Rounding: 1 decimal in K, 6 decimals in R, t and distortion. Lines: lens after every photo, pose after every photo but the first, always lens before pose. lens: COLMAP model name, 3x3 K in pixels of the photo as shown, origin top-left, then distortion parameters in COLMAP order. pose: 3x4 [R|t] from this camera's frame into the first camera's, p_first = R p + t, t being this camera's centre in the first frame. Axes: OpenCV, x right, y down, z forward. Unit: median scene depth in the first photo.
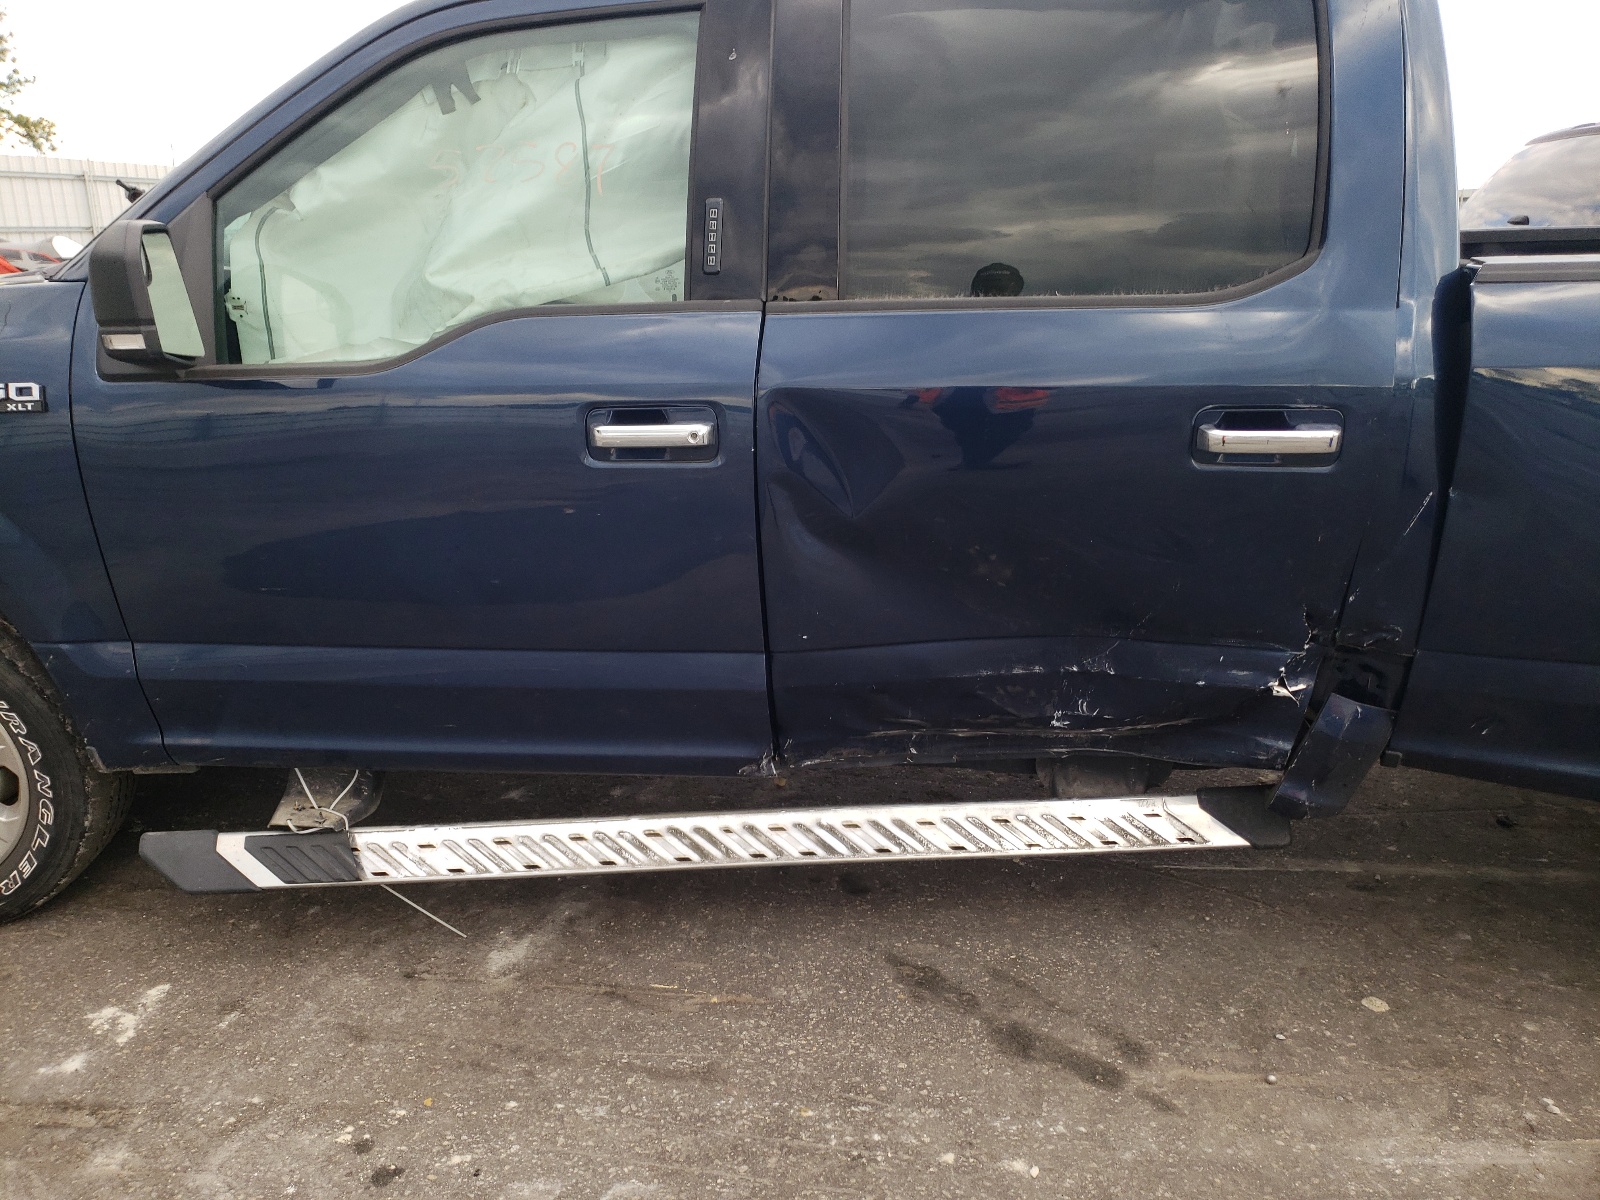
lens RADIAL K [[1278.3, 0, 800.0], [0, 1278.3, 600.0], [0, 0, 1]] dist [0.002411, -0.001091]
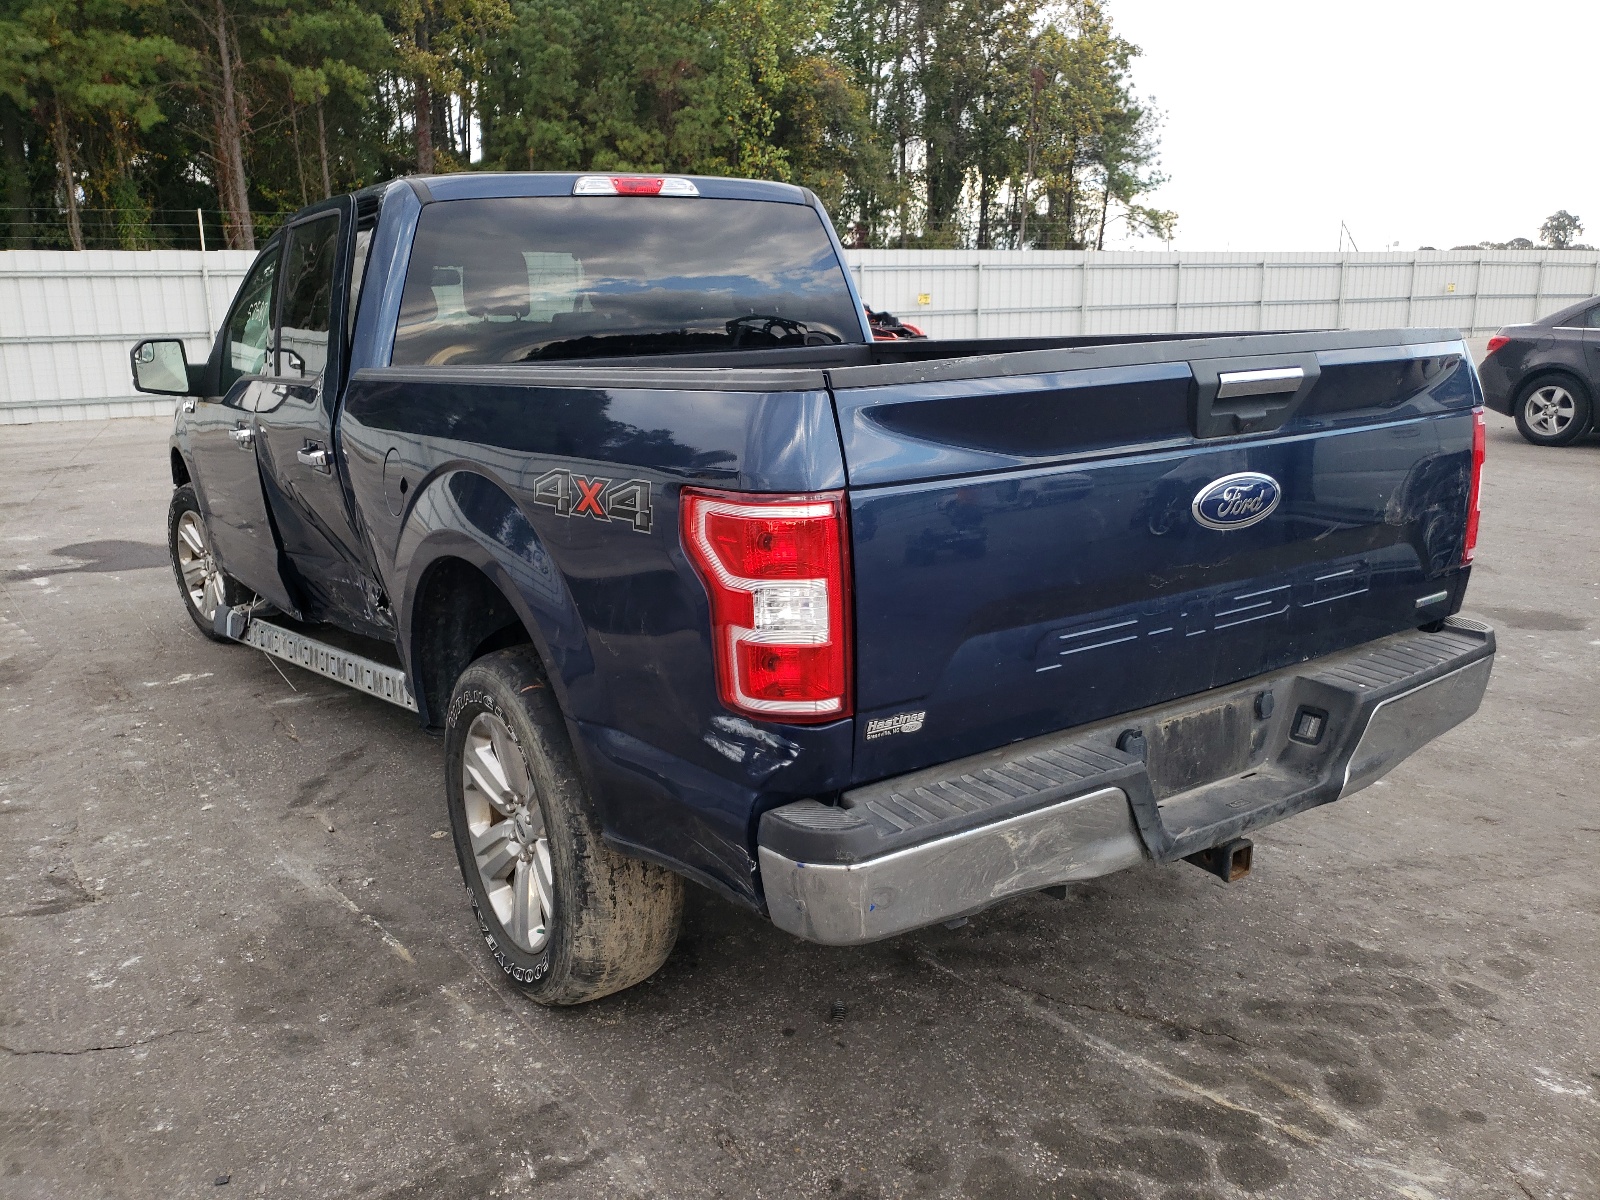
lens RADIAL K [[1278.3, 0, 800.0], [0, 1278.3, 600.0], [0, 0, 1]] dist [0.002411, -0.001091]
pose [[0.680714, 0.173194, -0.711781, 1.751221], [-0.212881, 0.976486, 0.034014, -0.109151], [0.700935, 0.128371, 0.701578, 0.165809]]
